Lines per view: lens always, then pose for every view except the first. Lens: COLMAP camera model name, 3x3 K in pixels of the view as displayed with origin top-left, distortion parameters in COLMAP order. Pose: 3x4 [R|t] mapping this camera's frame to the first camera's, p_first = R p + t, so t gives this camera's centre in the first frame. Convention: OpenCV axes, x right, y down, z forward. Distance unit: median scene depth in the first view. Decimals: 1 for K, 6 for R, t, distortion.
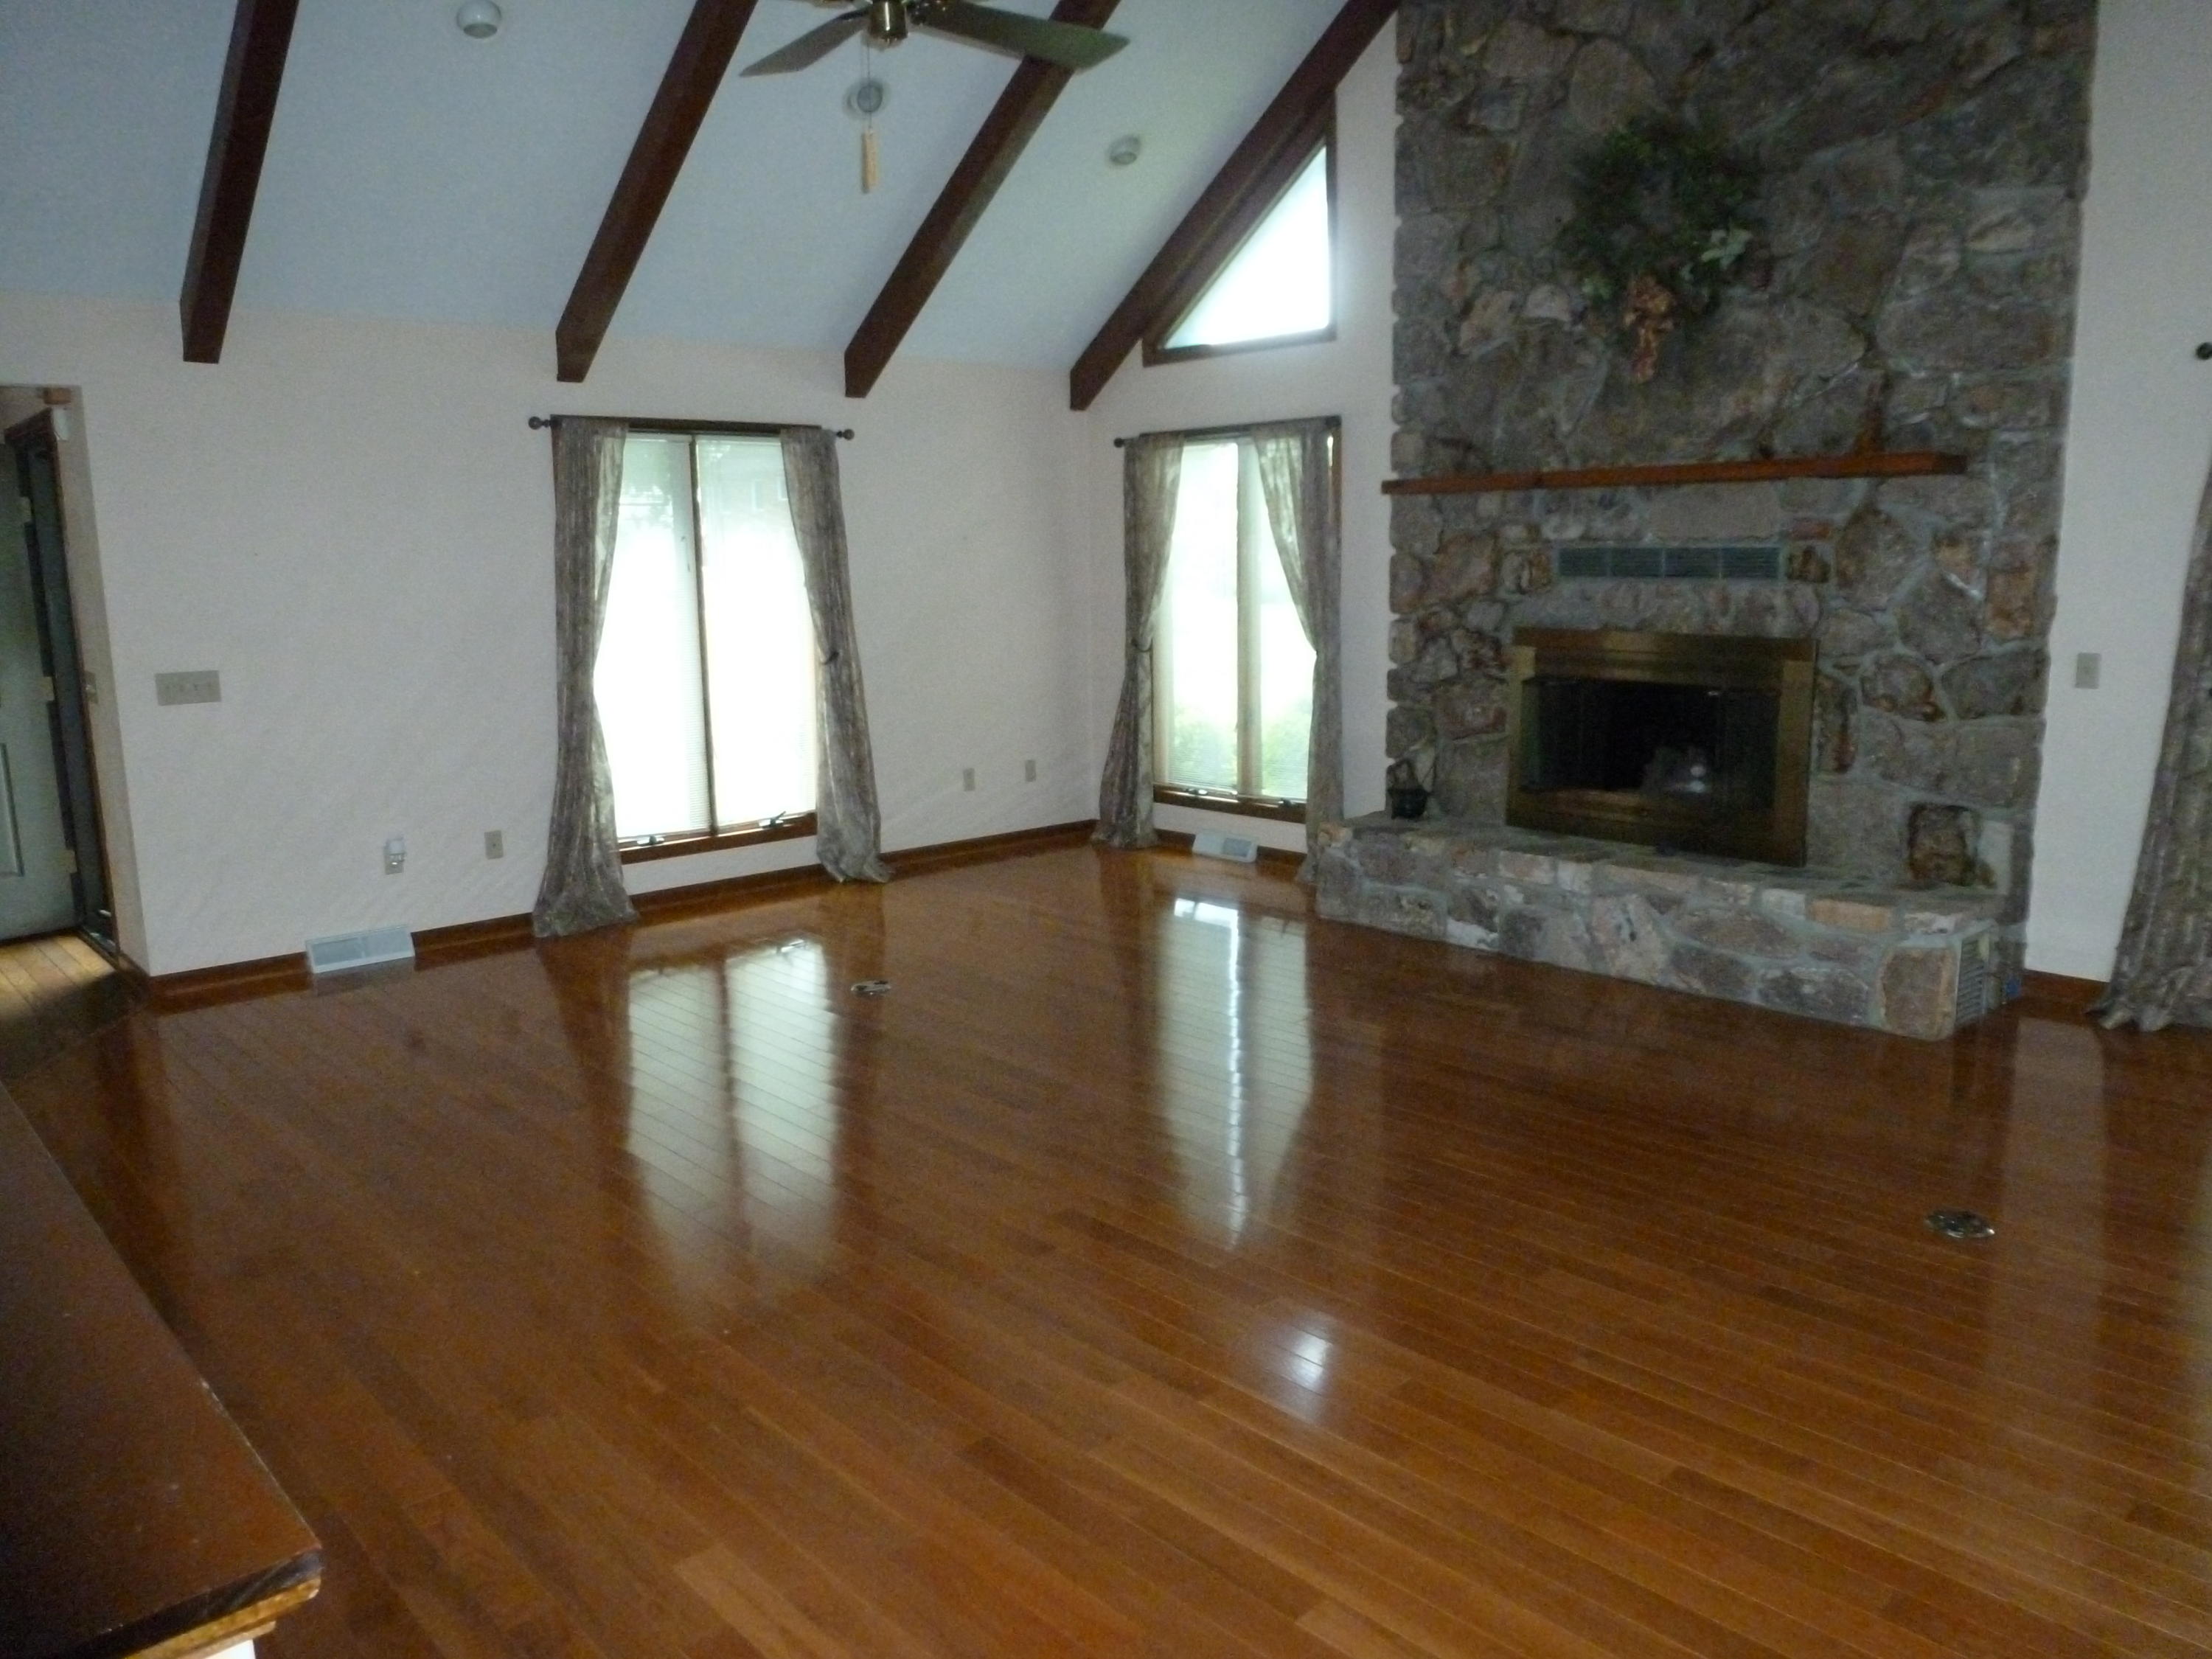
lens RADIAL K [[1560.7, 0, 1106.0], [0, 1560.7, 829.5], [0, 0, 1]] dist [-0.040231, -0.001577]
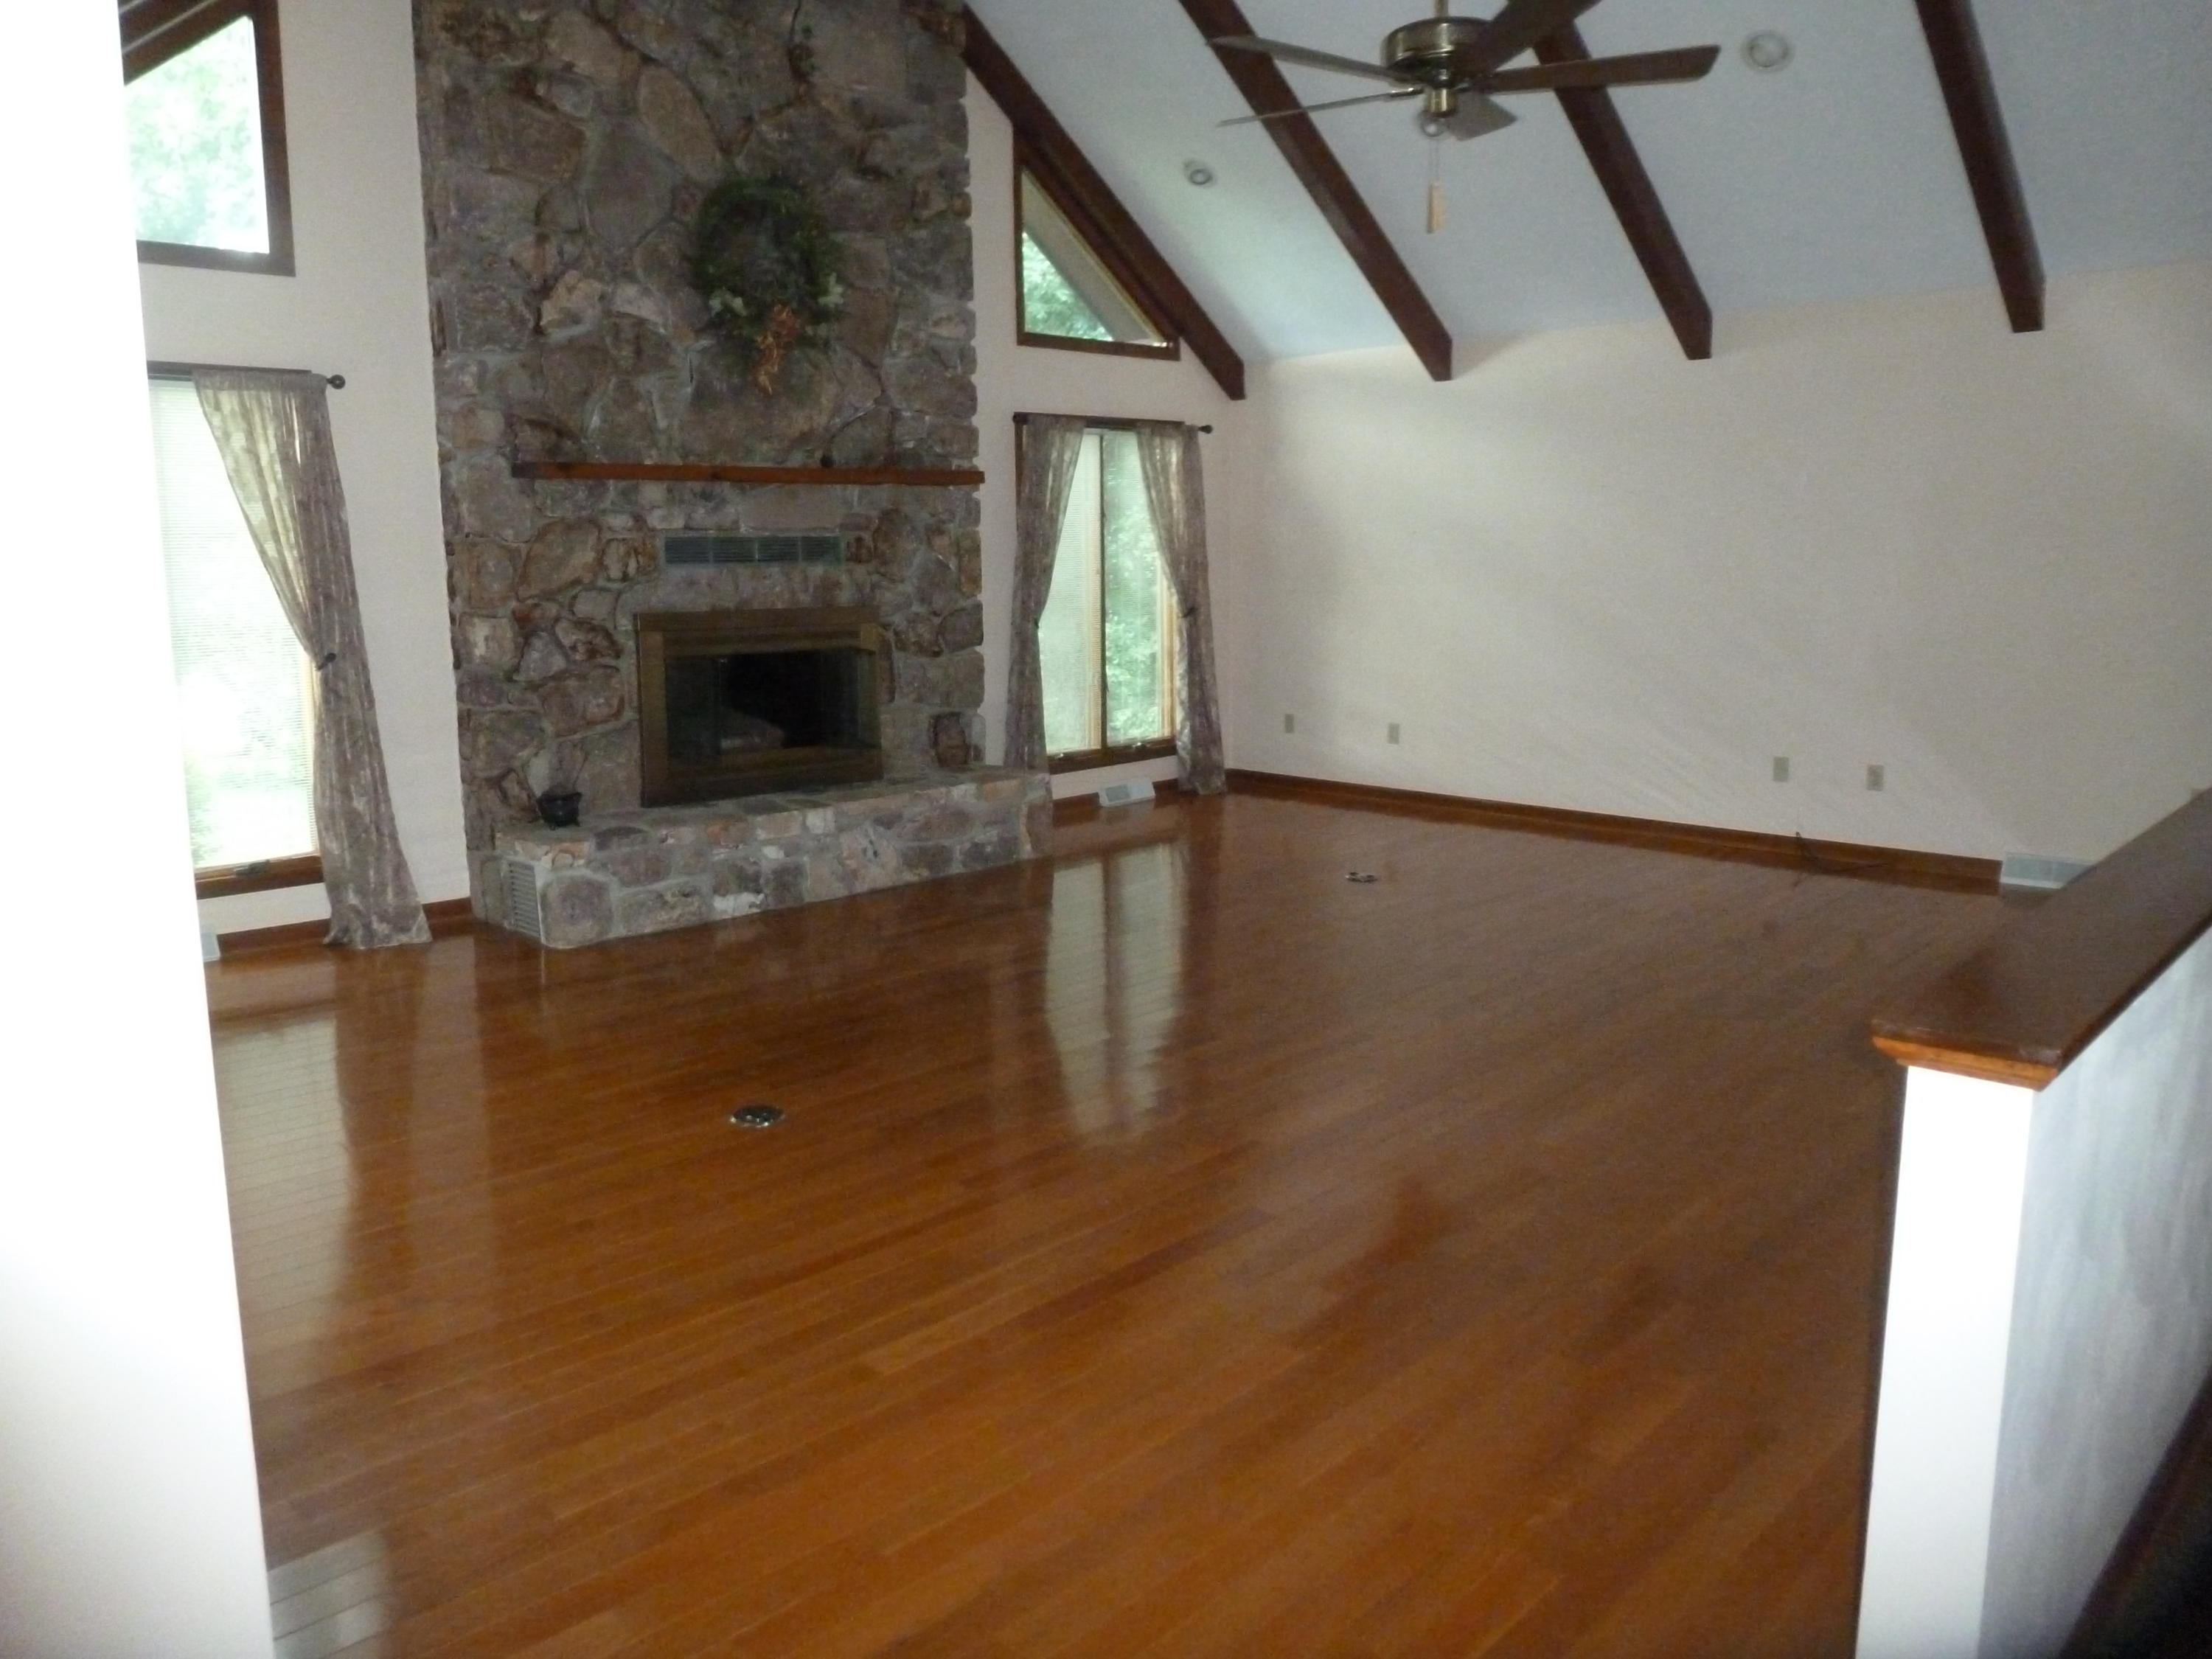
lens RADIAL K [[1586.3, 0, 1115.8], [0, 1586.3, 797.2], [0, 0, 1]] dist [-0.049763, -0.003005]
pose [[-0.029598, -0.162705, 0.986231, -0.928530], [0.166163, 0.972134, 0.165366, -0.155968], [-0.985654, 0.168770, -0.001738, 0.840102]]
